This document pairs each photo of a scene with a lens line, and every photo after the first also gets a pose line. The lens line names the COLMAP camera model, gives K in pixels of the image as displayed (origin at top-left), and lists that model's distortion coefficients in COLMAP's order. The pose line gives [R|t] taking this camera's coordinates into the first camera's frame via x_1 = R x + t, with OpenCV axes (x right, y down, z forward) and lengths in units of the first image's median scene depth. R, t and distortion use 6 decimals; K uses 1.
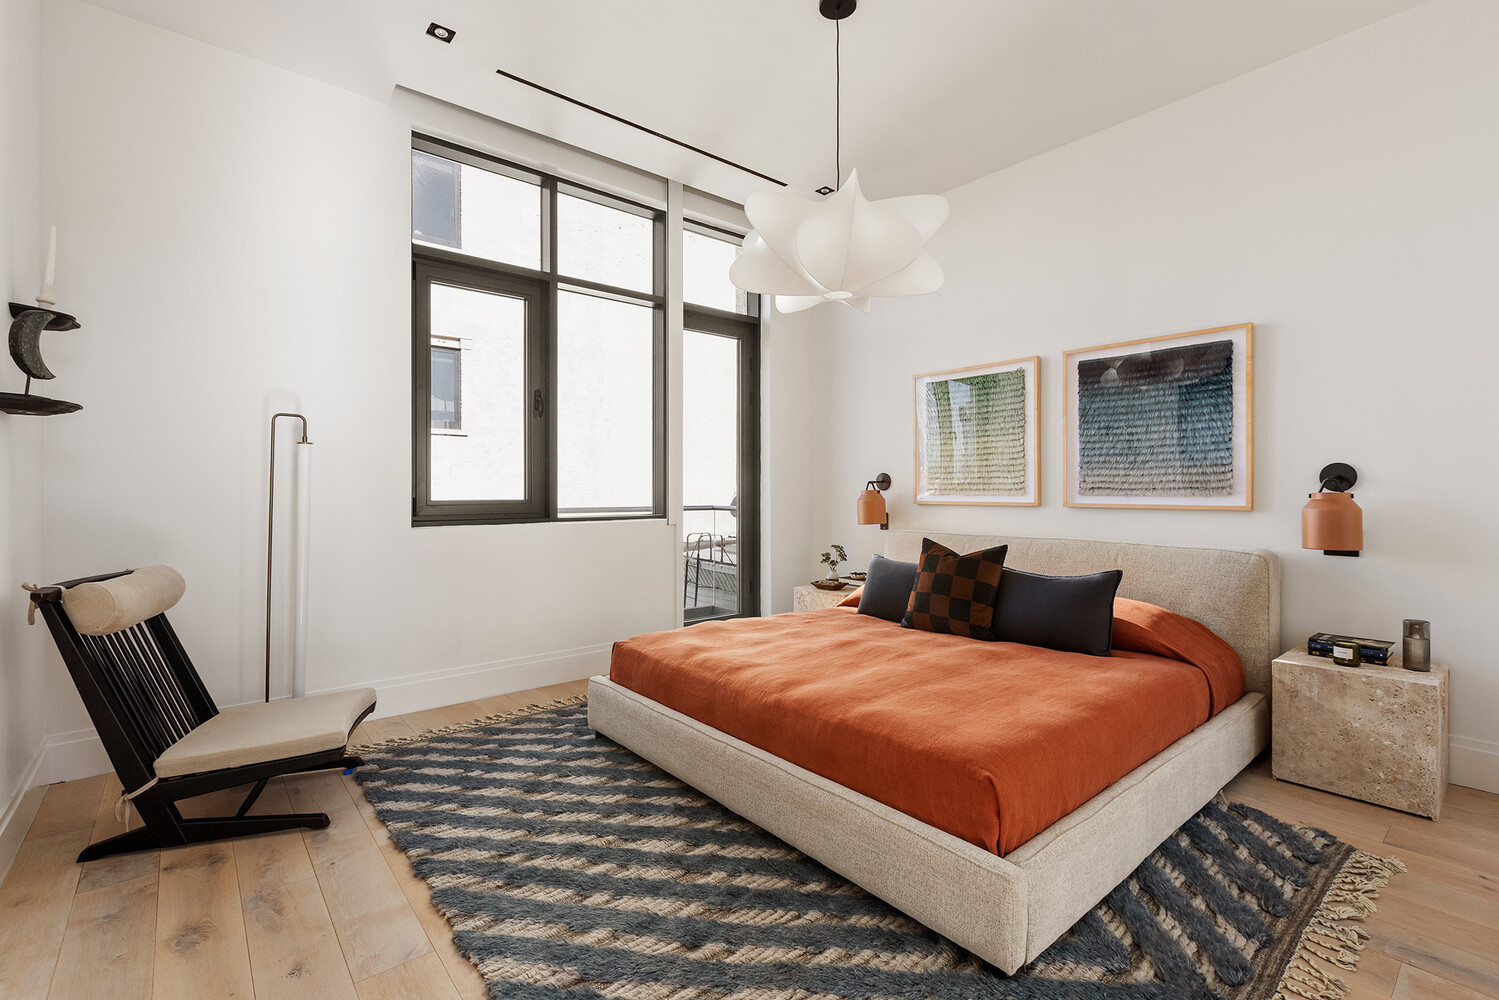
lens RADIAL K [[670.9, 0, 745.6], [0, 670.9, 490.5], [0, 0, 1]] dist [-0.001569, -0.000627]
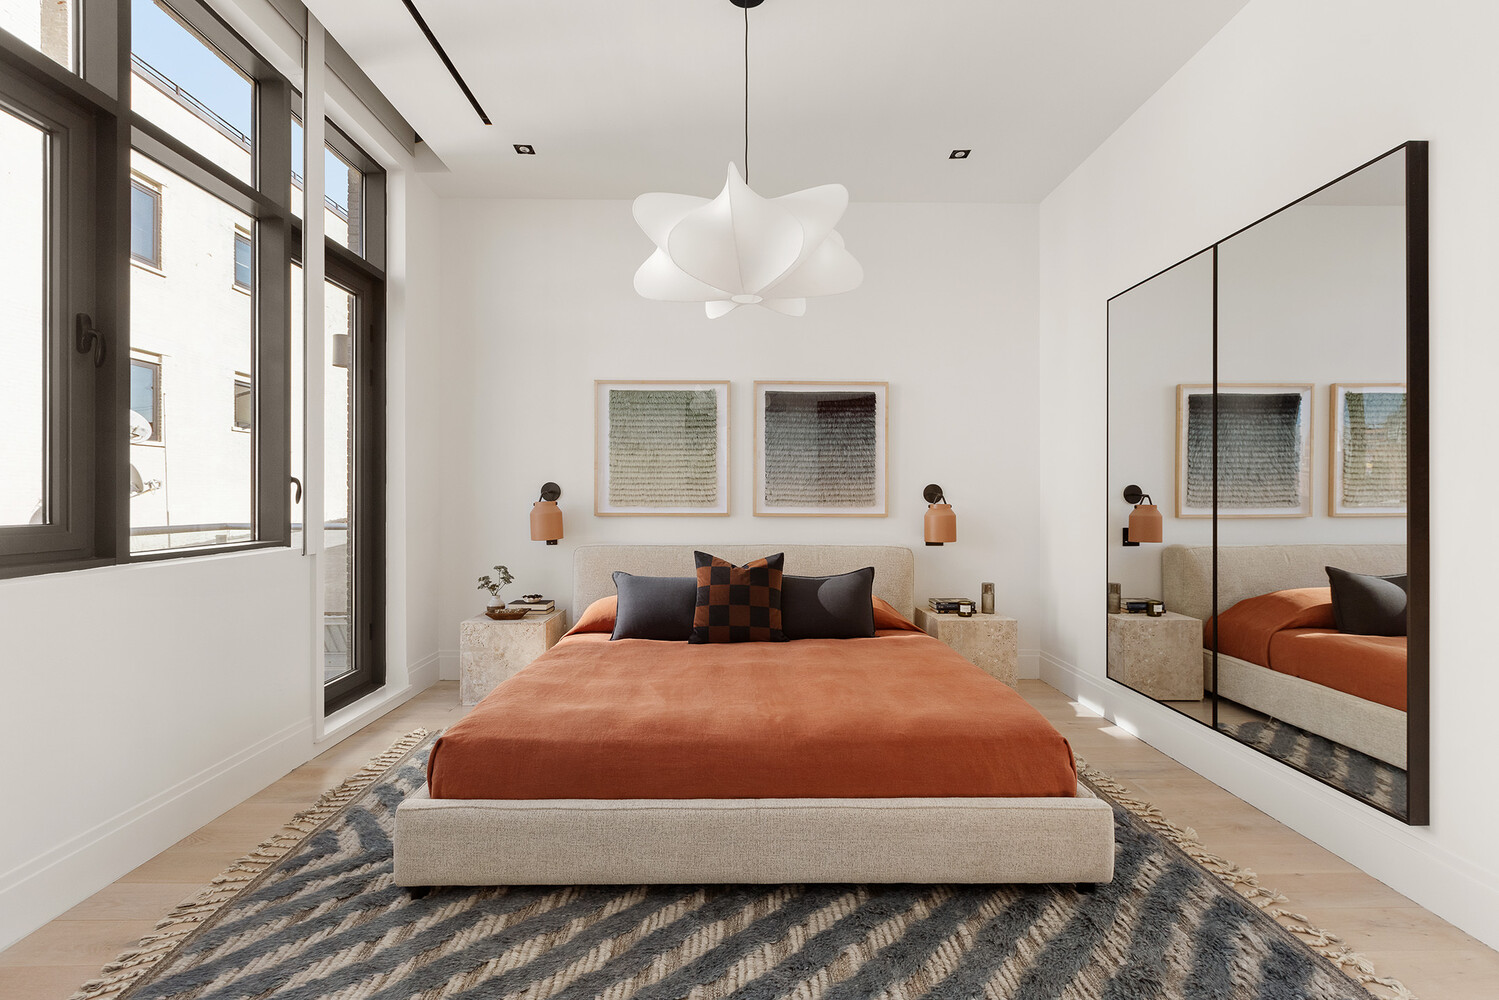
lens RADIAL K [[670.9, 0, 745.6], [0, 670.9, 490.5], [0, 0, 1]] dist [-0.001569, -0.000627]
pose [[0.626746, 0.008958, 0.779172, -0.495444], [-0.002870, 0.999954, -0.009188, -0.010486], [-0.779218, 0.003522, 0.626743, 0.340160]]
